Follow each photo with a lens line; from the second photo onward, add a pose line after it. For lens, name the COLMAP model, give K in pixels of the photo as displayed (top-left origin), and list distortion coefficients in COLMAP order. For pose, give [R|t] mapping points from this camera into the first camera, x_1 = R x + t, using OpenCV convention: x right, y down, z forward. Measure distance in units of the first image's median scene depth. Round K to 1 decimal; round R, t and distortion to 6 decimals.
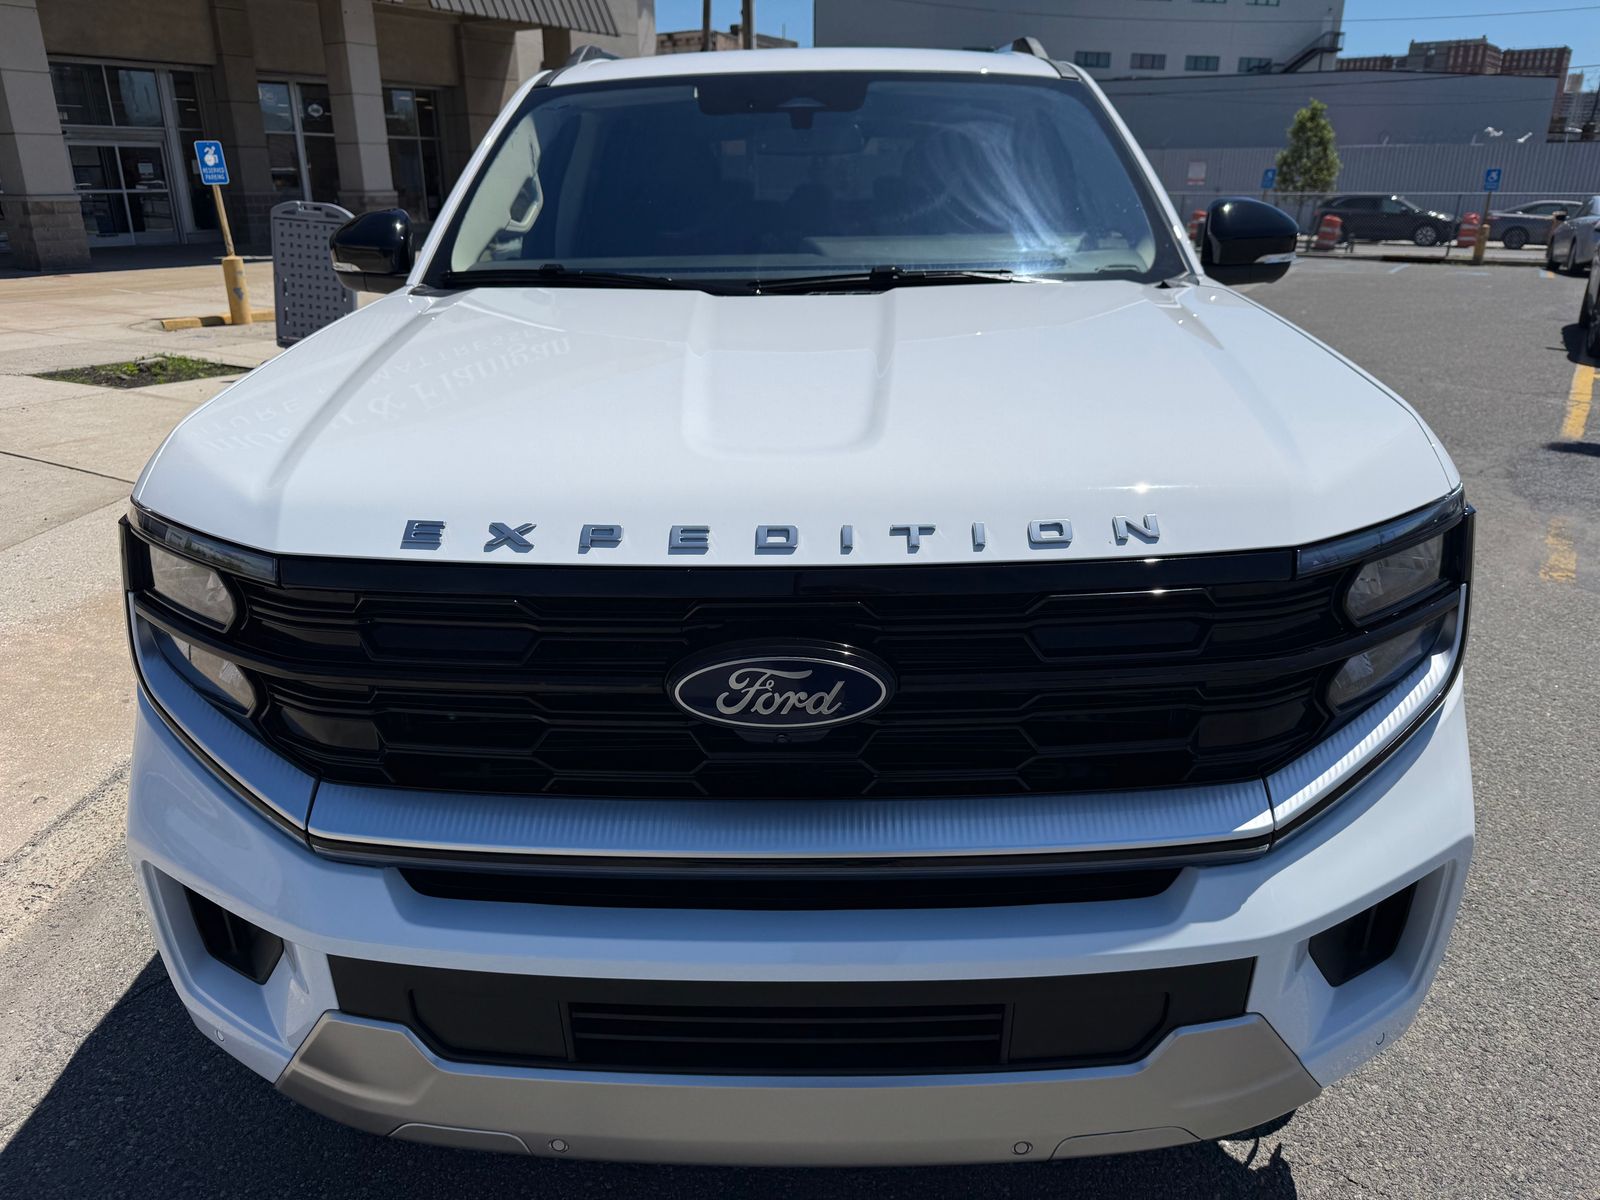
lens RADIAL K [[1142.2, 0, 793.6], [0, 1142.2, 585.5], [0, 0, 1]] dist [0.052110, -0.070121]
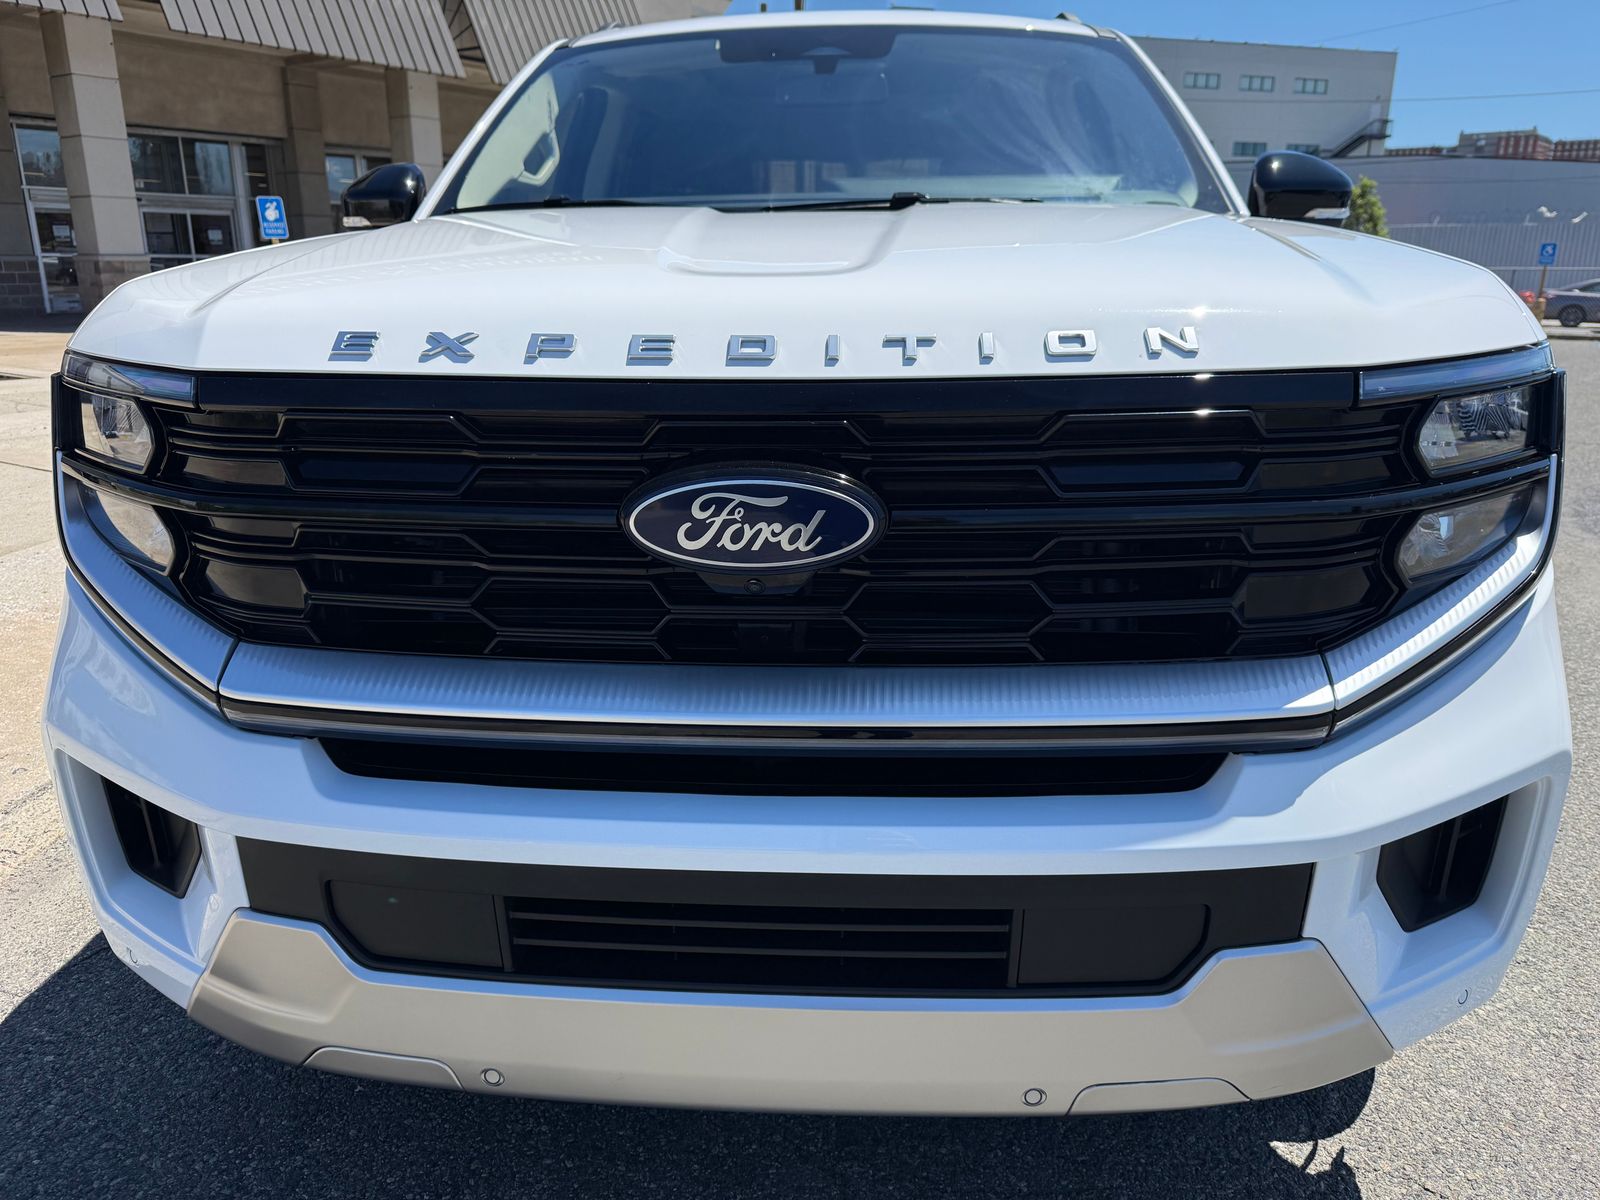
lens RADIAL K [[1144.4, 0, 794.4], [0, 1144.4, 597.1], [0, 0, 1]] dist [0.015322, -0.027178]
pose [[0.999030, 0.018062, -0.040158, 0.047164], [-0.020638, 0.997691, -0.064699, 0.170147], [0.038896, 0.065465, 0.997096, 0.124226]]
